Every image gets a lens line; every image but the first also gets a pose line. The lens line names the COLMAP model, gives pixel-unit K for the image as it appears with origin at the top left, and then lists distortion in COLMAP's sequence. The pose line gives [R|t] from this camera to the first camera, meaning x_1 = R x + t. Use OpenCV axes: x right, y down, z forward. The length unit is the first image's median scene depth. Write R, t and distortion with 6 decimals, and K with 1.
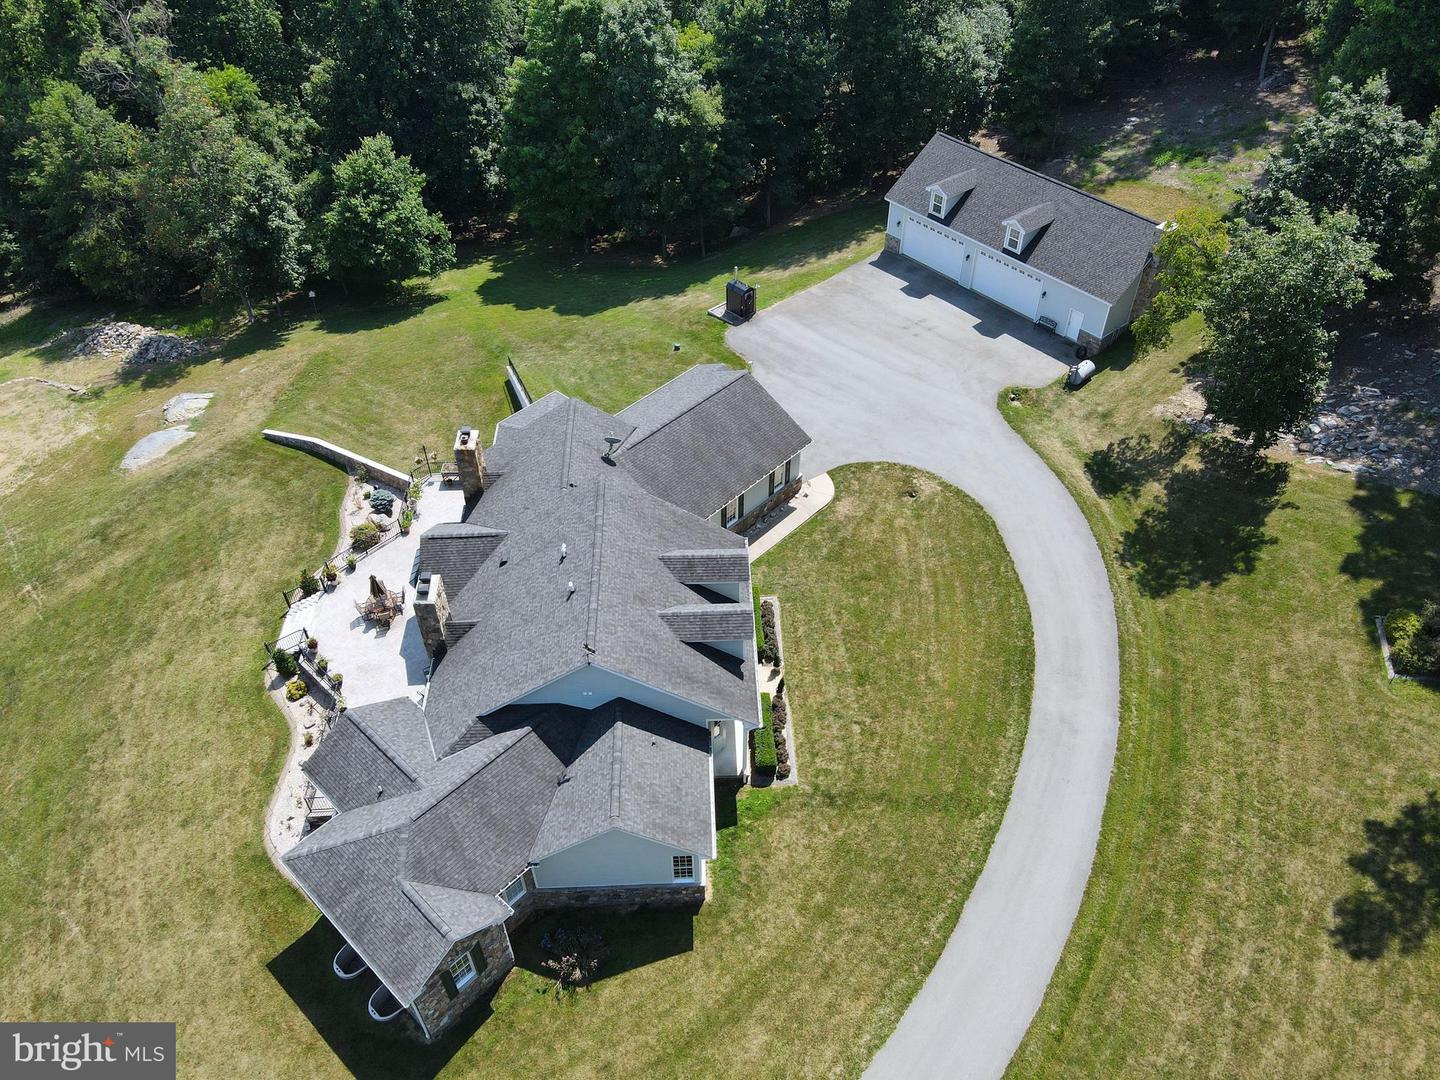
lens RADIAL K [[1063.8, 0, 719.7], [0, 1063.8, 554.1], [0, 0, 1]] dist [-0.016680, 0.049504]
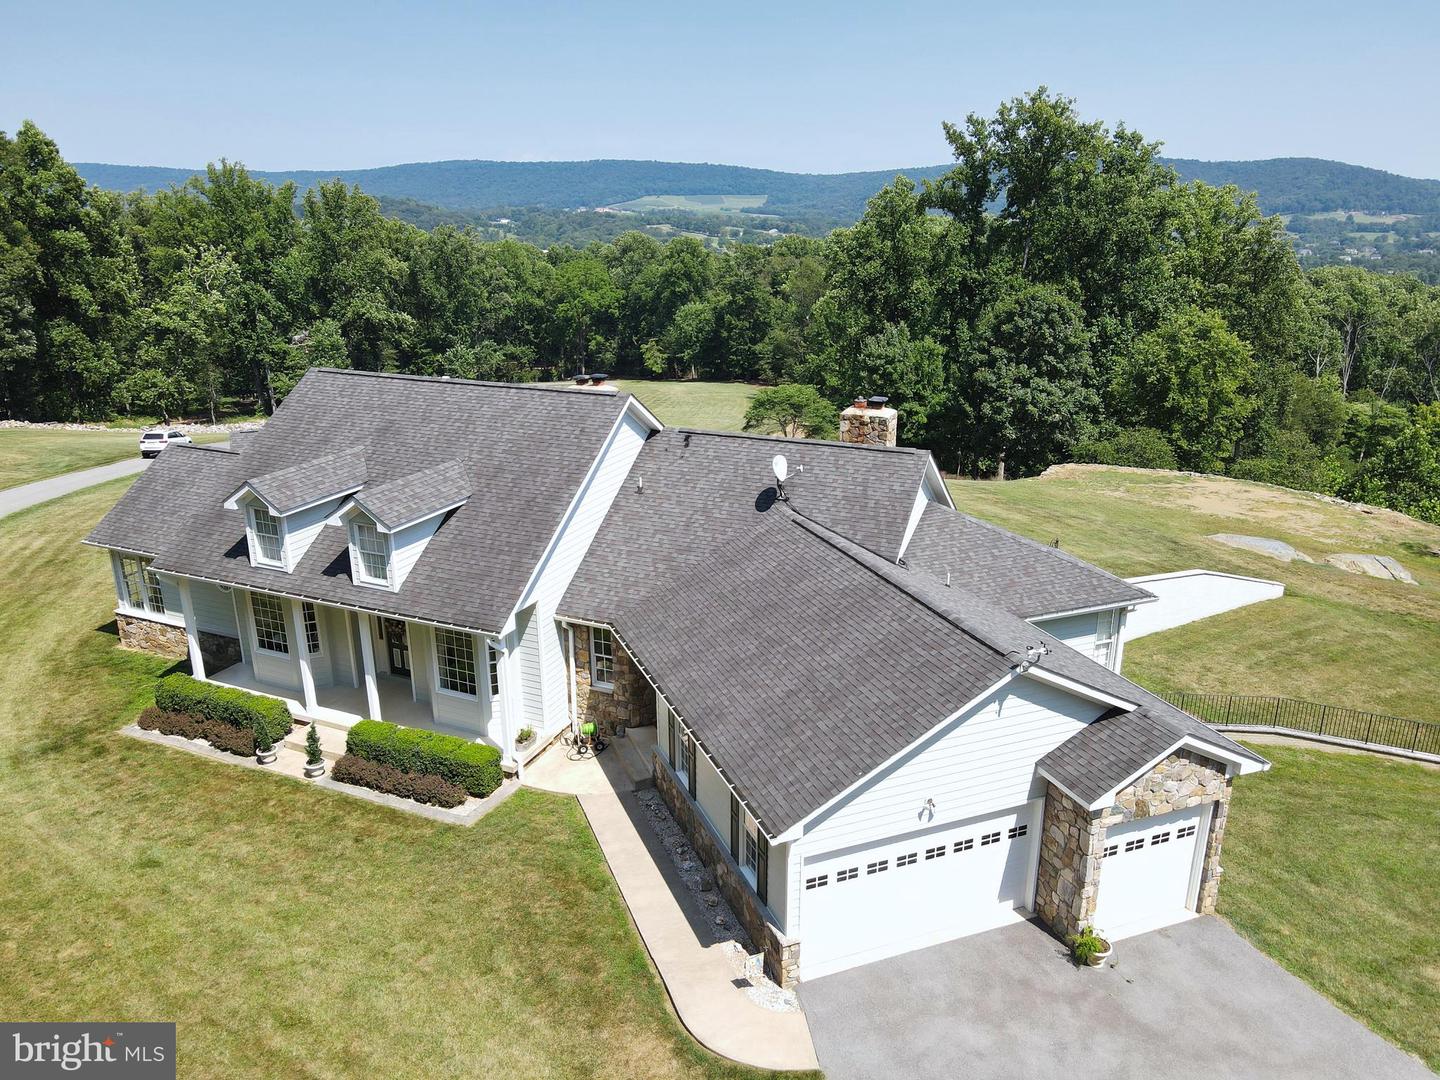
lens RADIAL K [[1062.8, 0, 720.0], [0, 1062.8, 553.3], [0, 0, 1]] dist [-0.007096, 0.032067]
pose [[-0.440211, 0.297309, -0.847244, 0.296448], [-0.619666, 0.582265, 0.526290, -0.275897], [0.649791, 0.756687, -0.072087, 0.860477]]
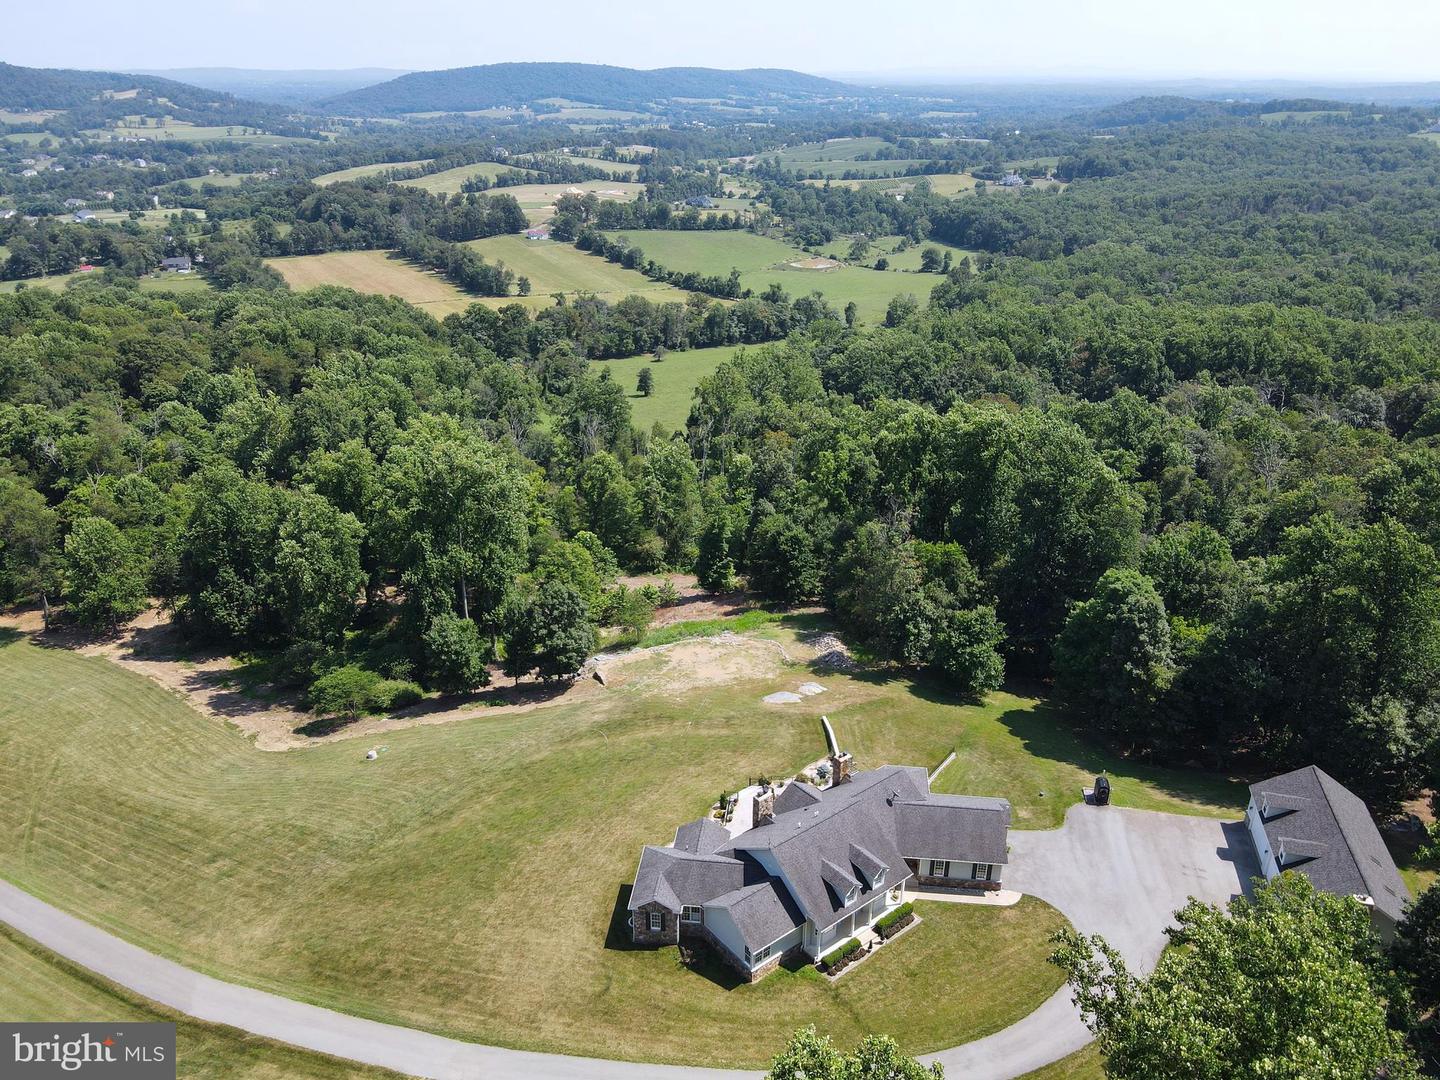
lens RADIAL K [[1062.8, 0, 720.0], [0, 1062.8, 553.3], [0, 0, 1]] dist [-0.007096, 0.032067]
pose [[0.596098, 0.343908, -0.725530, 0.777904], [-0.564300, 0.822258, -0.073873, -0.118127], [0.571168, 0.453453, 0.684214, -0.560824]]
